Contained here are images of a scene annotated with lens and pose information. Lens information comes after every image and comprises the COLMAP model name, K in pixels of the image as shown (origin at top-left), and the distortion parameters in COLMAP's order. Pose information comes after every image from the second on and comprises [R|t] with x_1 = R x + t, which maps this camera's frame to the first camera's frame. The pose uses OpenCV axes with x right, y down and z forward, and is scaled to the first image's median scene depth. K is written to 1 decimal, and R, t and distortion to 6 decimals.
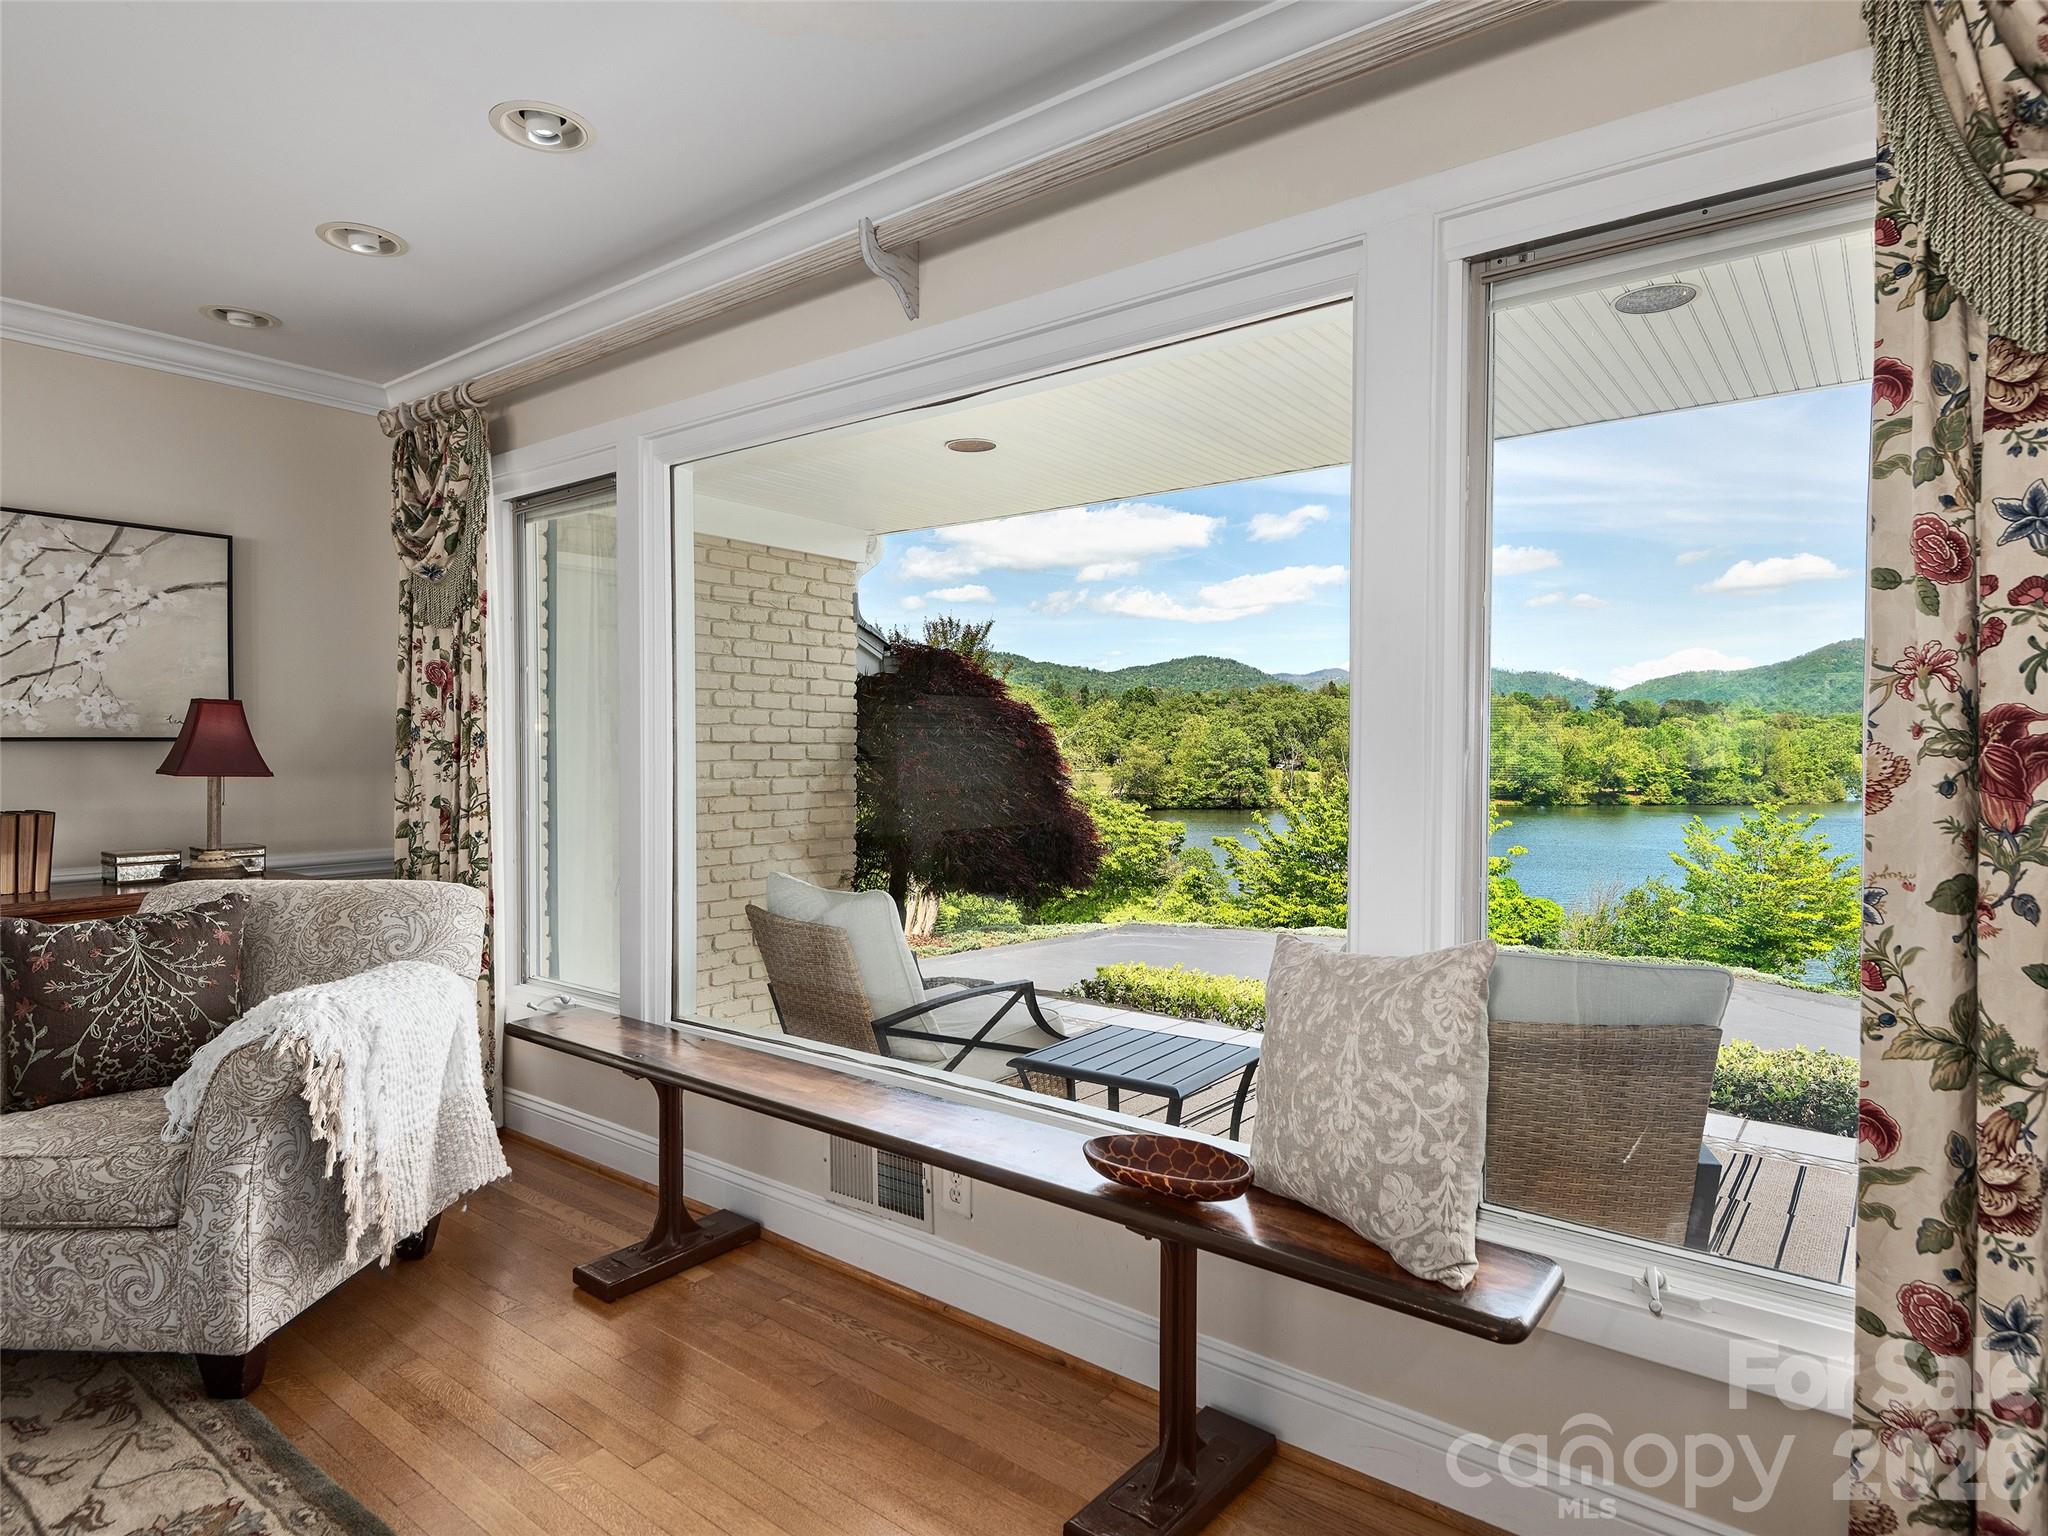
lens RADIAL K [[1138.0, 0, 1024.0], [0, 1138.0, 768.0], [0, 0, 1]] dist [0.035898, -0.032329]
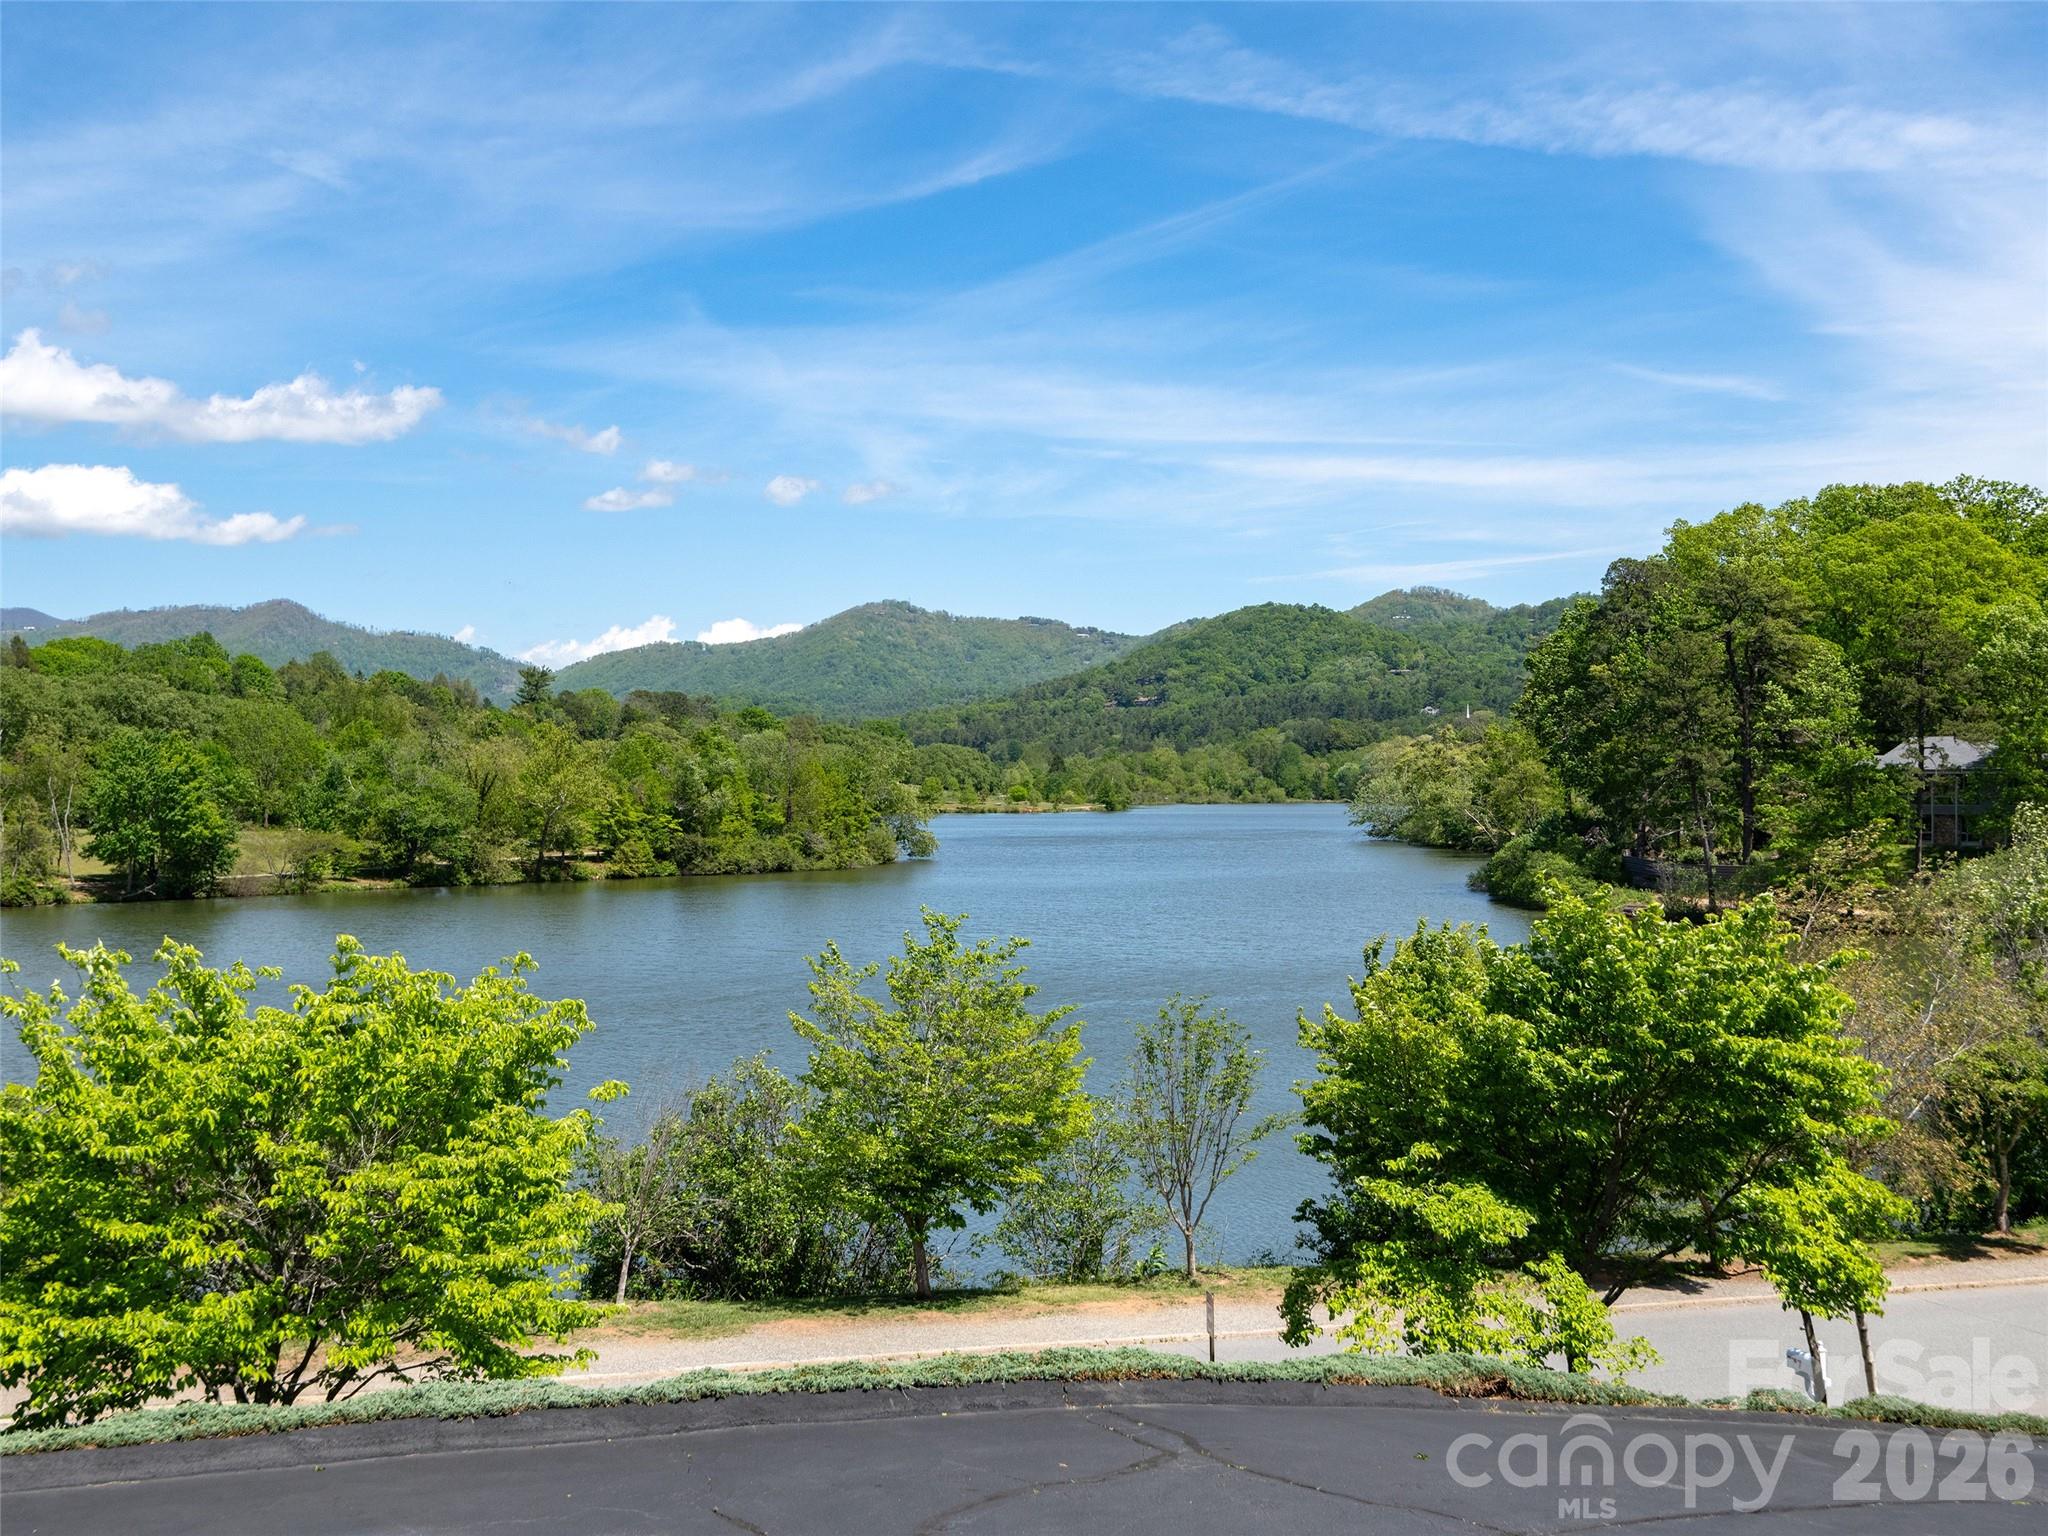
lens RADIAL K [[2225.7, 0, 1024.0], [0, 2225.7, 768.0], [0, 0, 1]] dist [0.019947, -0.015248]
pose [[0.772708, 0.000609, 0.634761, 0.013155], [0.011844, 0.999812, -0.015376, -0.017259], [-0.634651, 0.019399, 0.772556, 0.134278]]
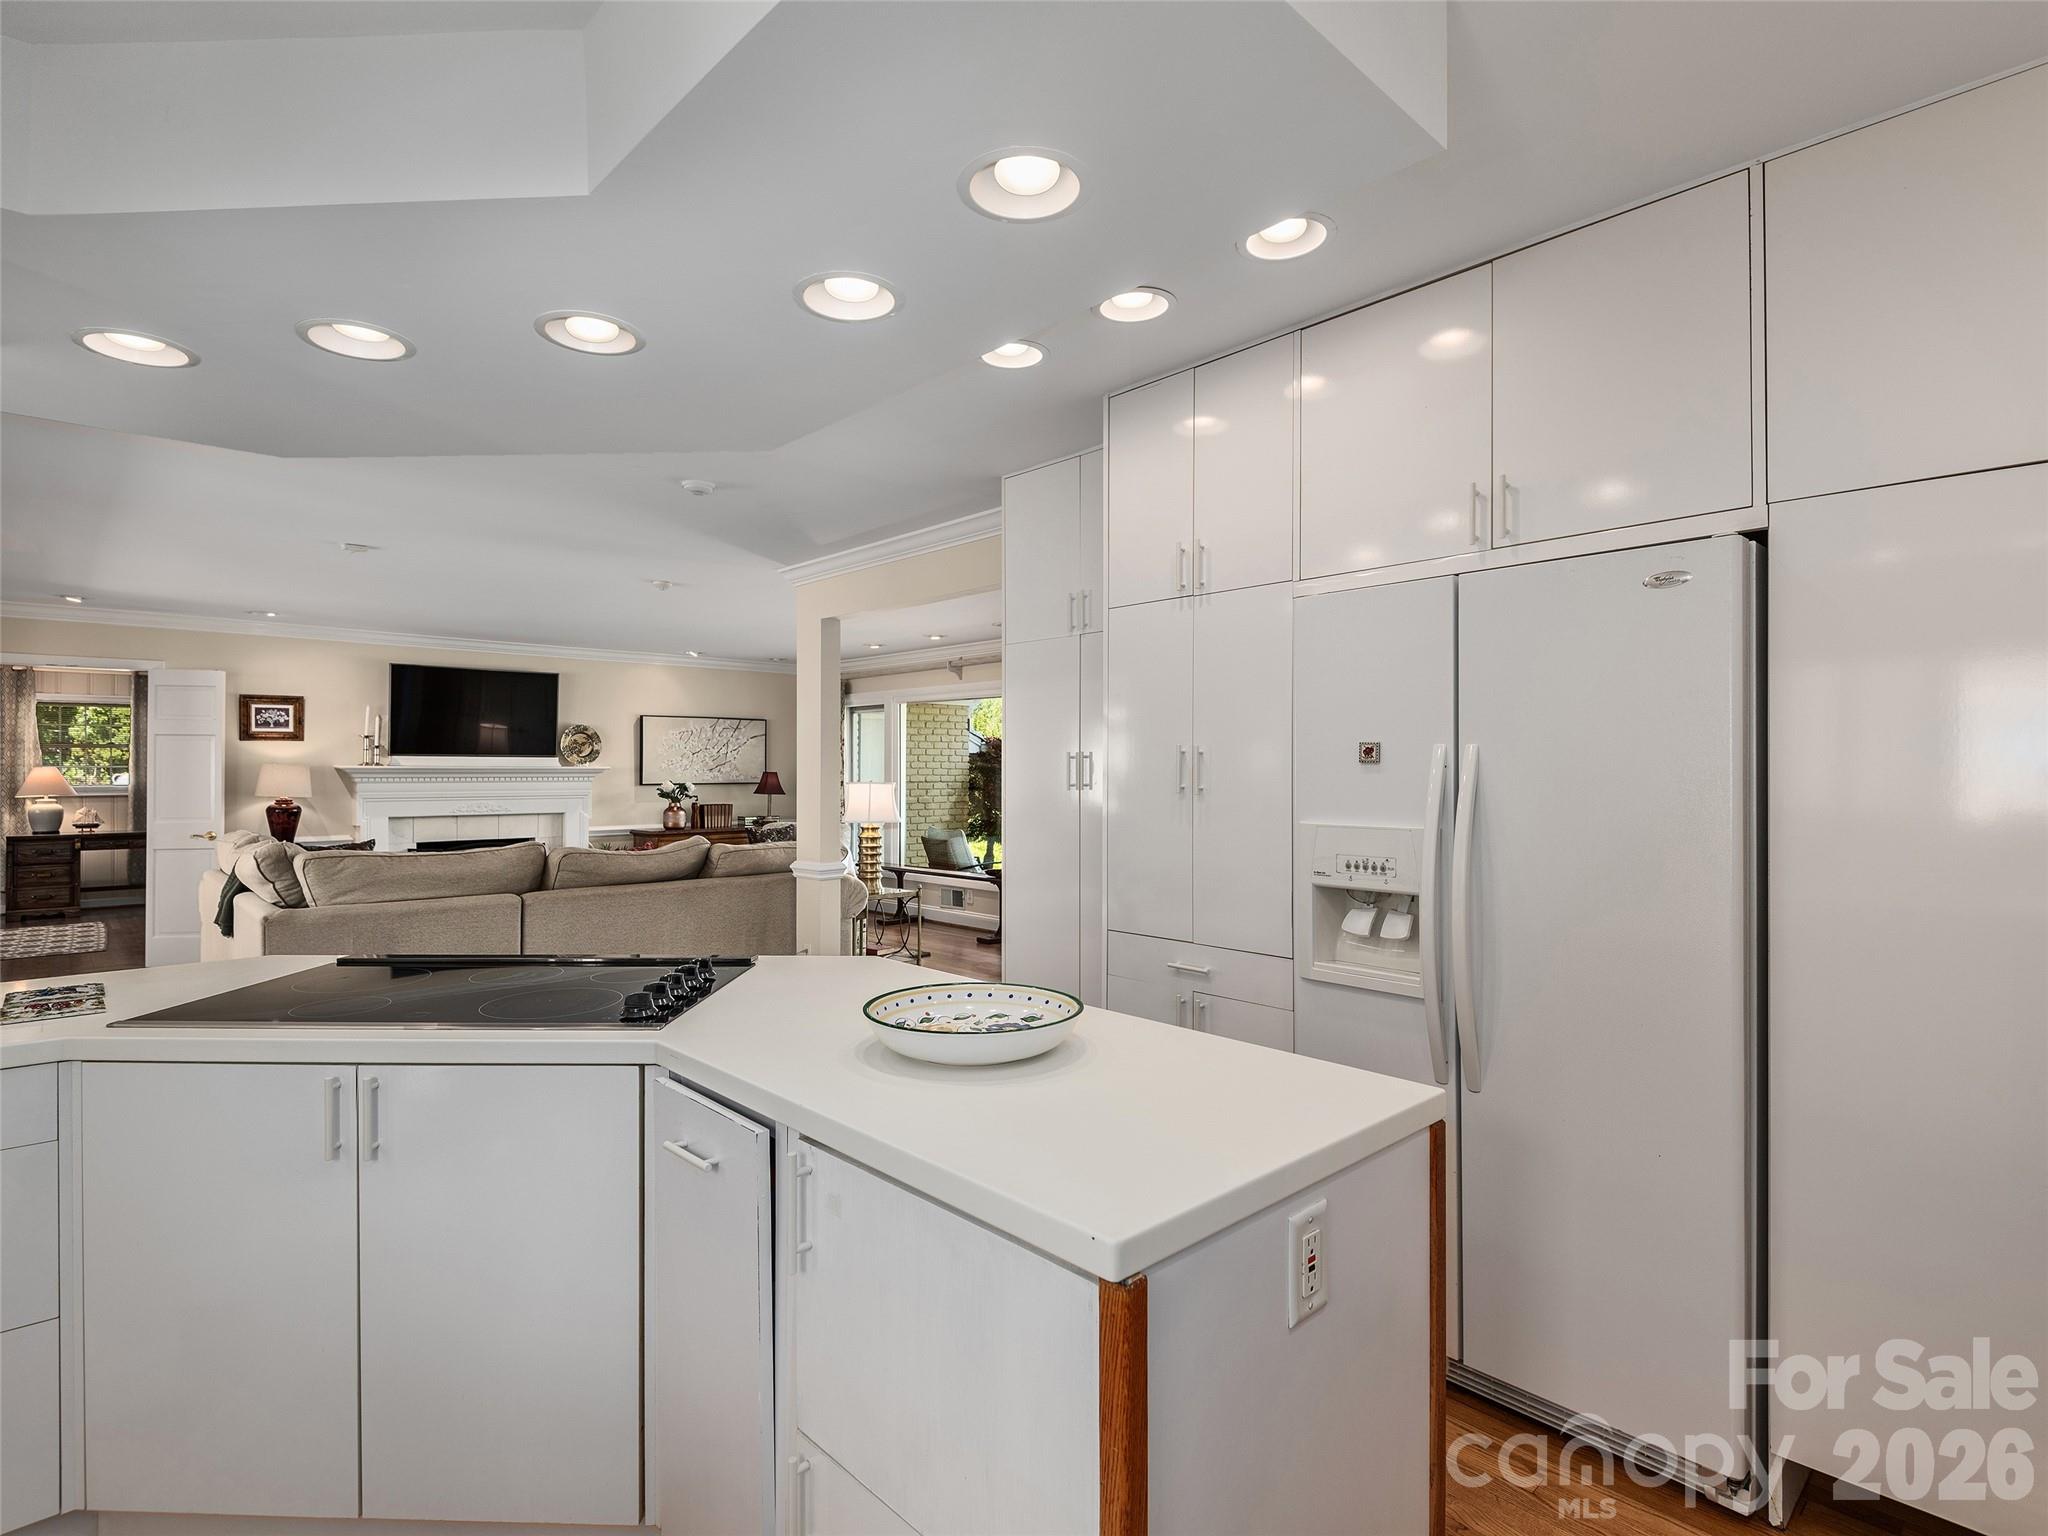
lens RADIAL K [[1039.4, 0, 1027.6], [0, 1039.4, 762.4], [0, 0, 1]] dist [0.032639, -0.026439]
pose [[0.988413, -0.003110, -0.151755, 0.042017], [-0.001023, 0.999631, -0.027152, -0.000432], [0.151784, 0.026993, 0.988045, -0.156228]]
